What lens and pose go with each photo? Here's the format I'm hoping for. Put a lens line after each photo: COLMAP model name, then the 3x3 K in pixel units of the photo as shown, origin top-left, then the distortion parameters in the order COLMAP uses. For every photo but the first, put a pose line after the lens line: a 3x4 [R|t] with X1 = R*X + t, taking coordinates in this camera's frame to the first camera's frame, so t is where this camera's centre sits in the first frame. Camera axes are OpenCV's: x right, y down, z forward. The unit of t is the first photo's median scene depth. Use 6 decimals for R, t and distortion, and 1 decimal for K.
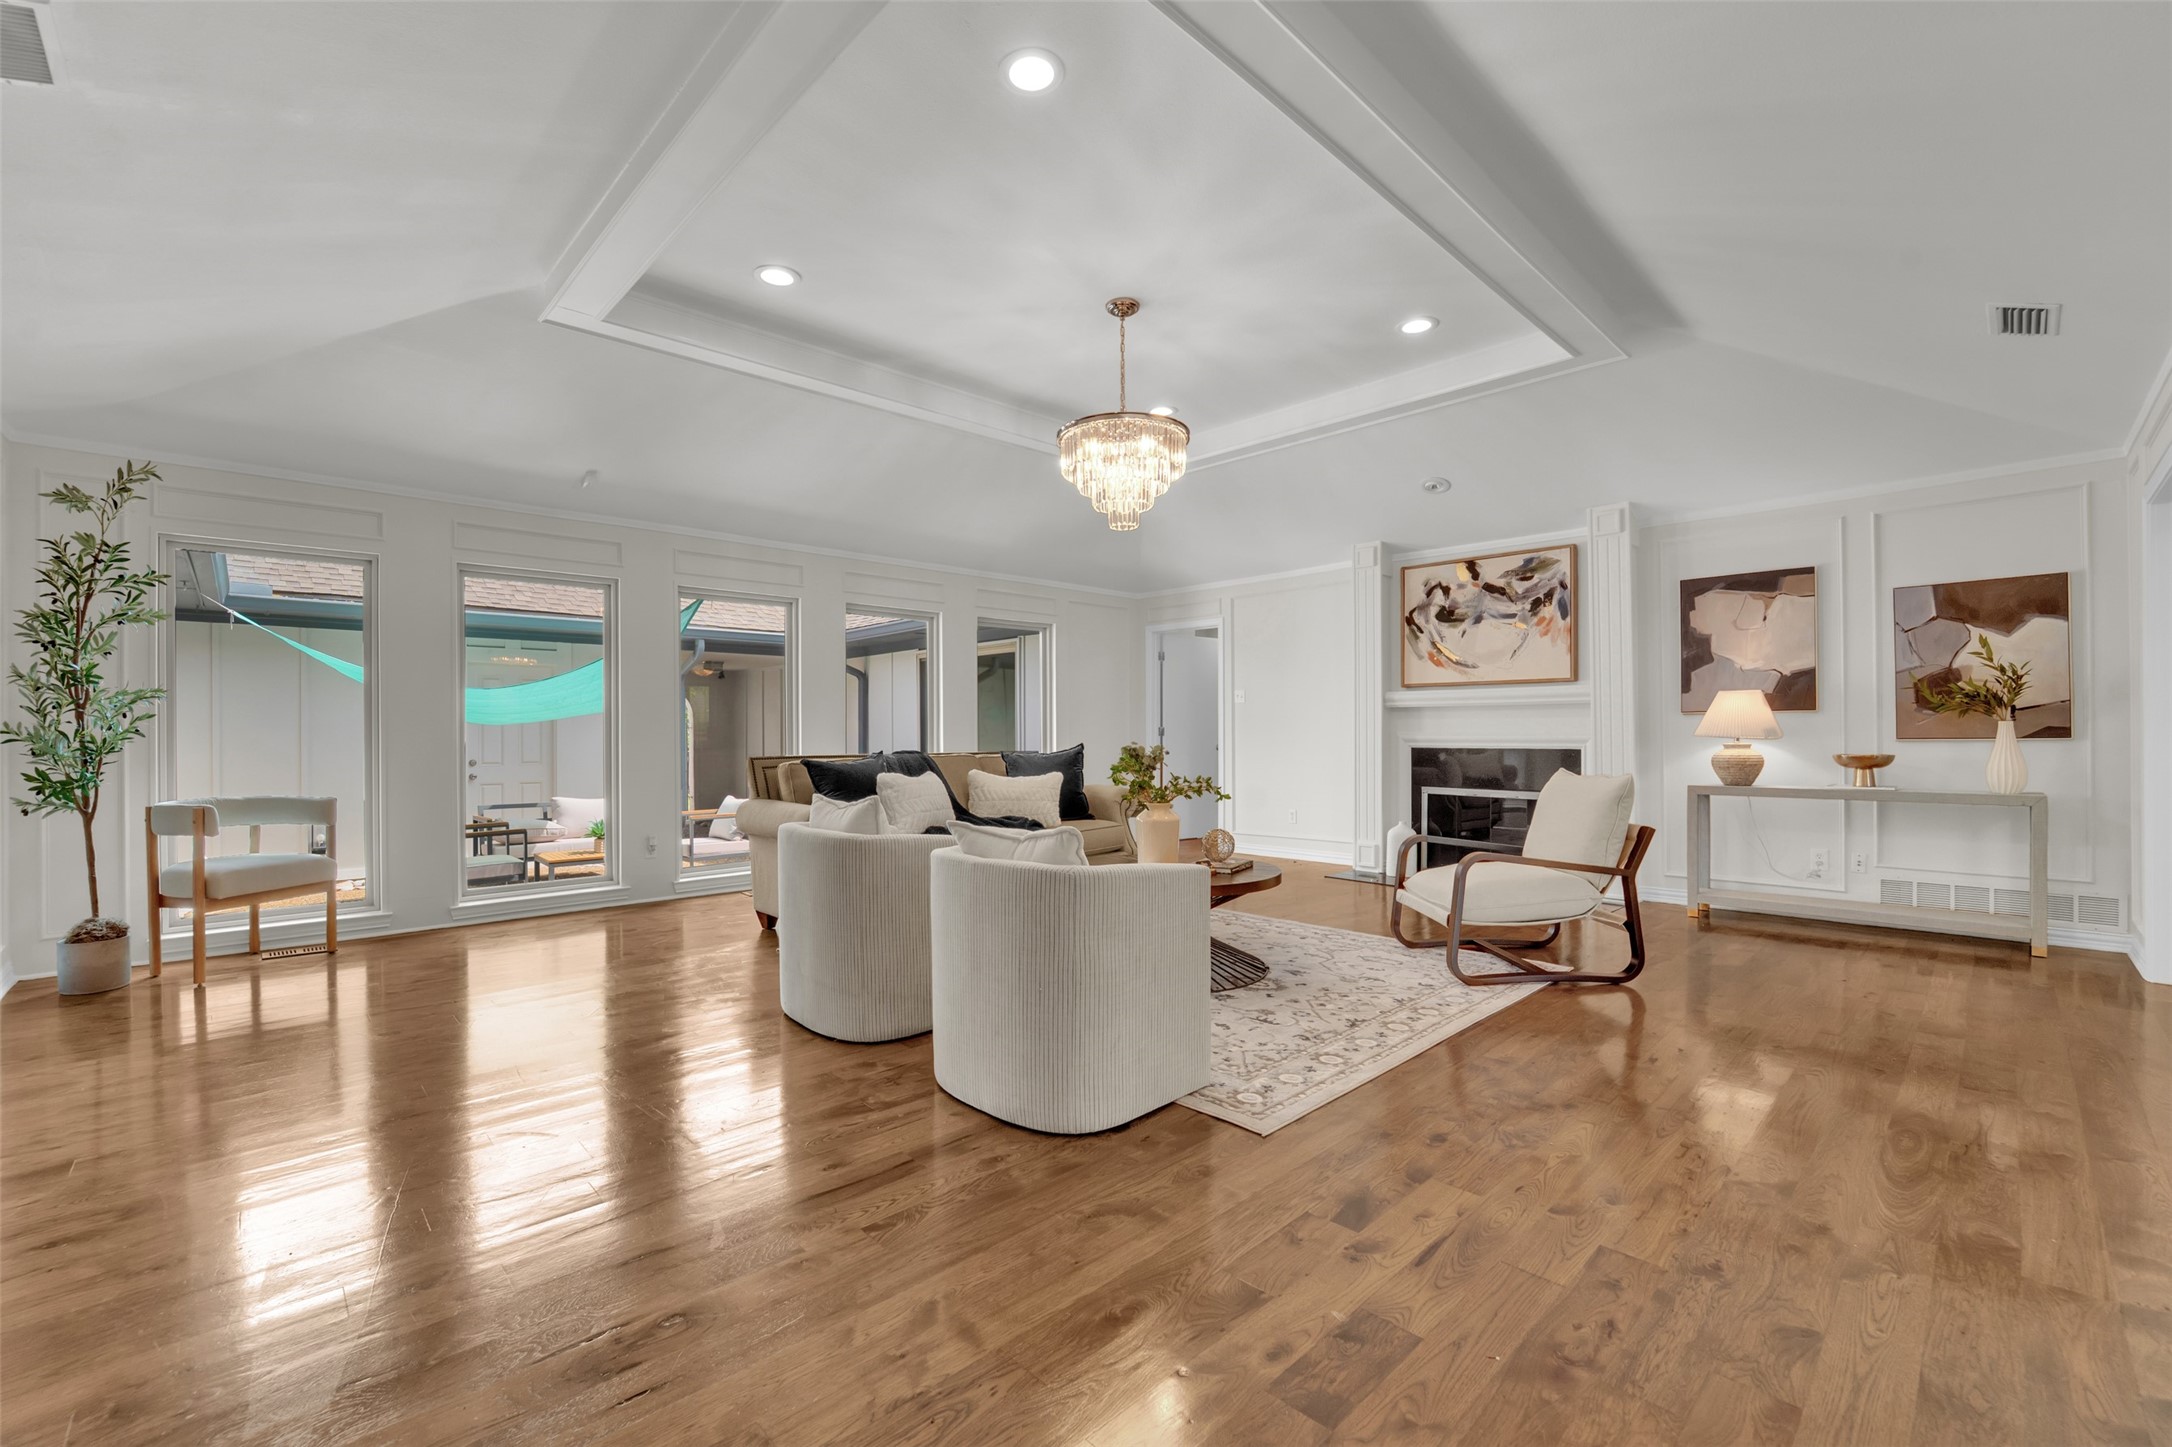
lens RADIAL K [[882.3, 0, 1106.6], [0, 882.3, 736.1], [0, 0, 1]] dist [-0.002770, -0.000225]
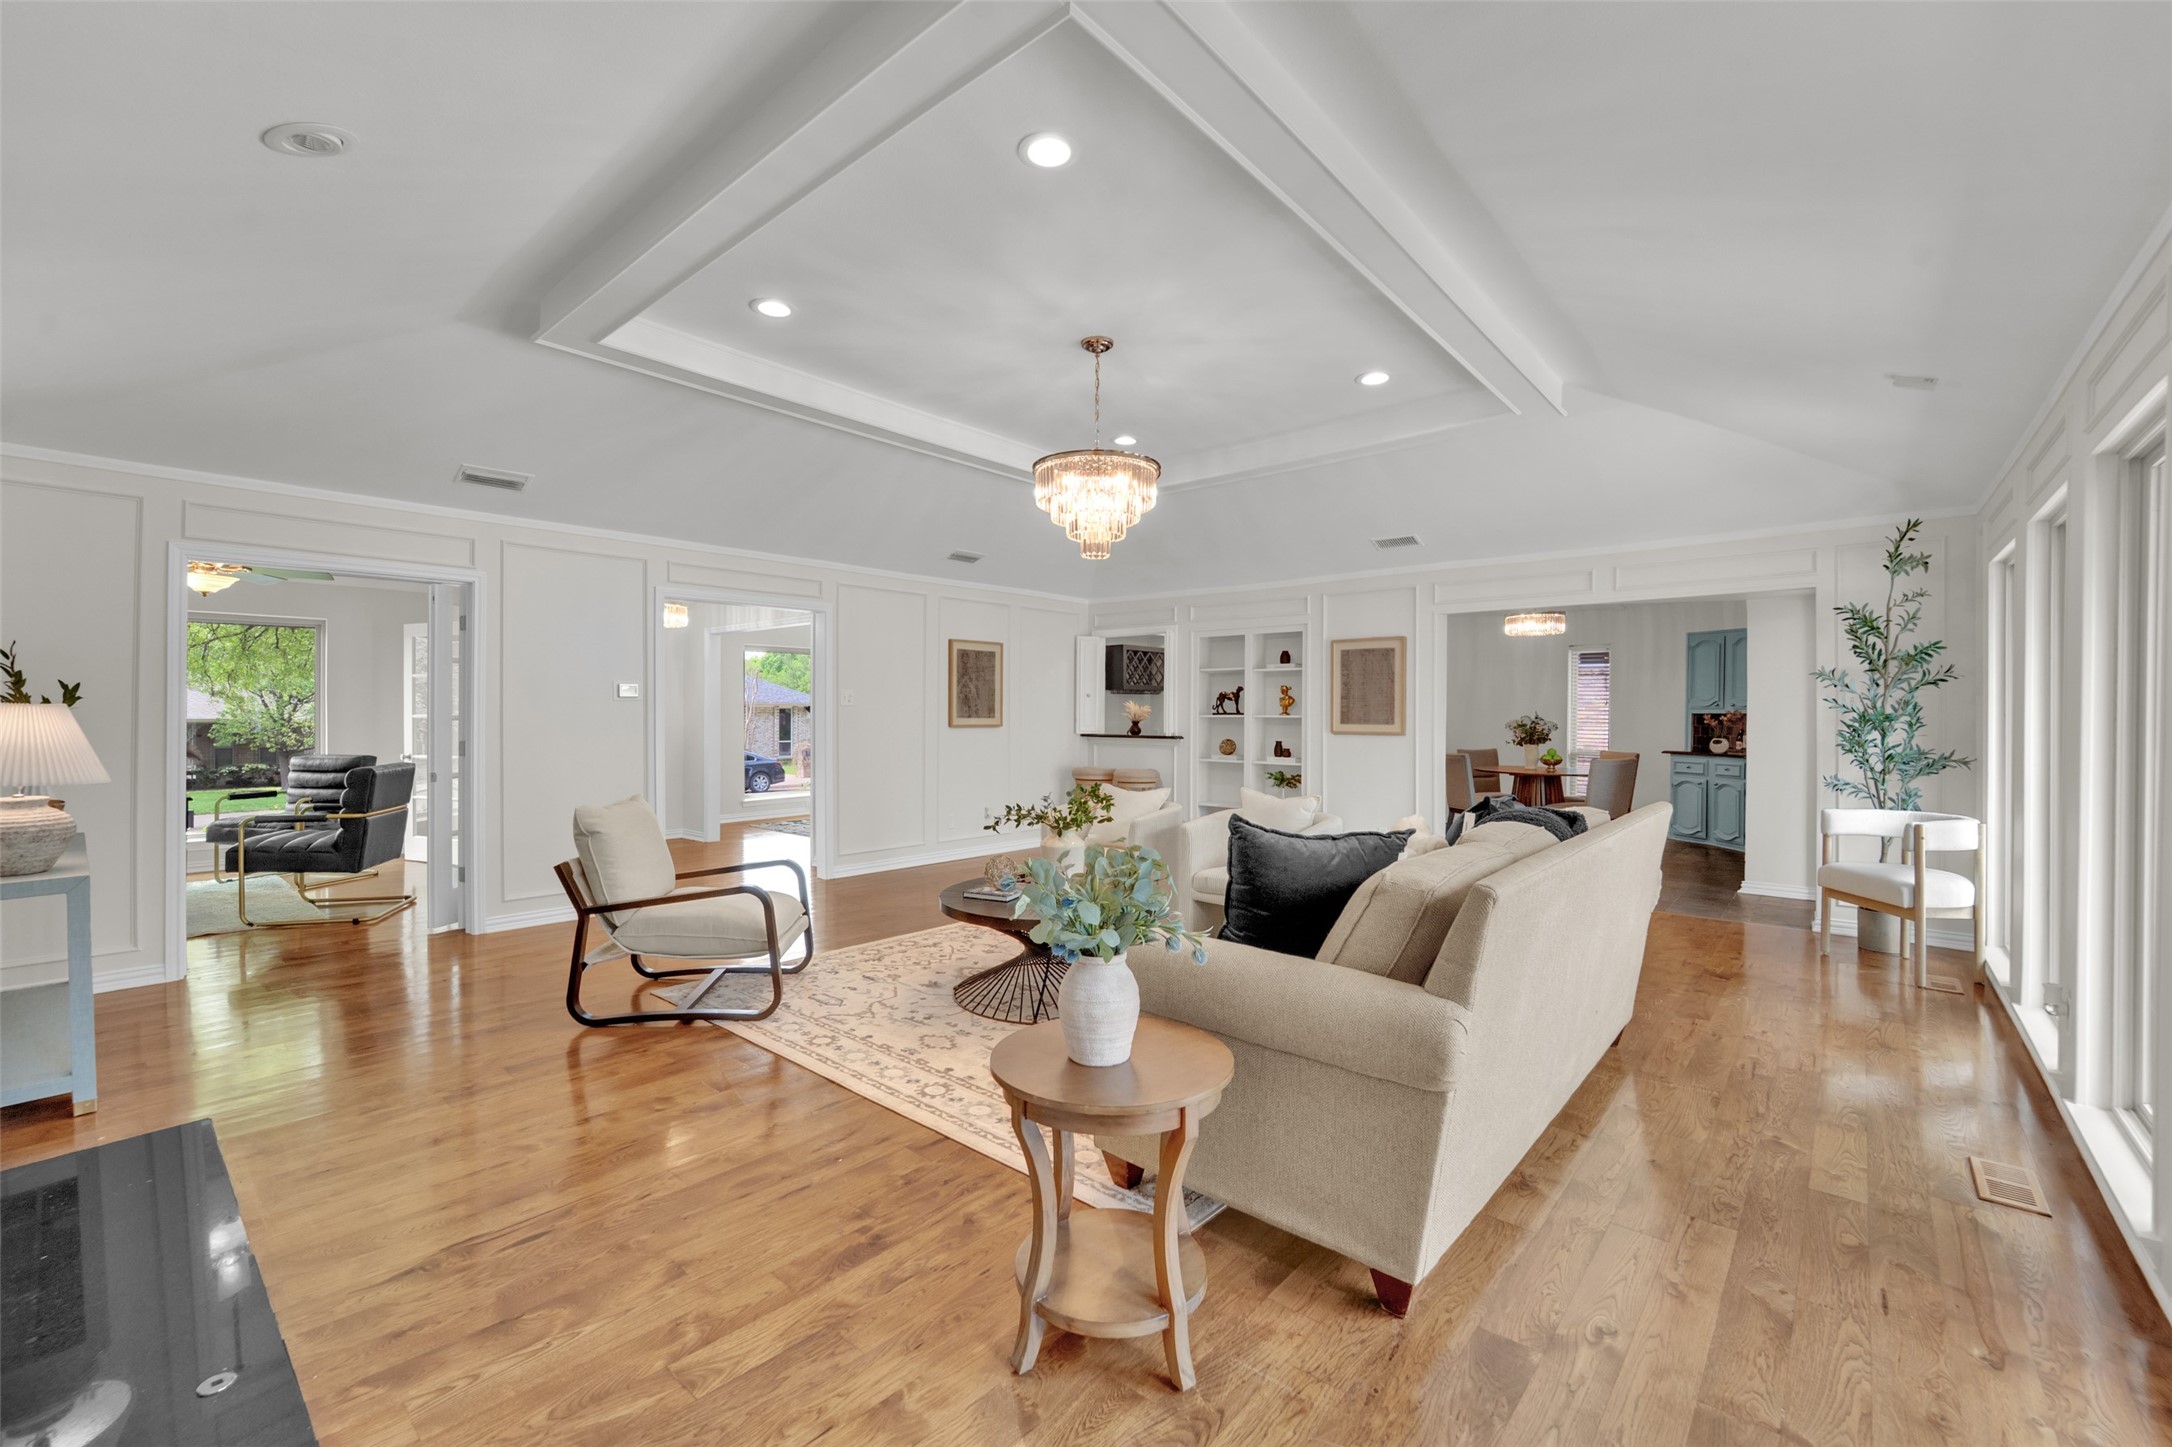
lens RADIAL K [[919.8, 0, 1086.0], [0, 919.8, 723.5], [0, 0, 1]] dist [-0.002607, 0.008756]
pose [[-0.998459, 0.001830, -0.055465, 0.061964], [0.000607, 0.999757, 0.022057, -0.044235], [0.055492, 0.021989, -0.998217, 1.407969]]
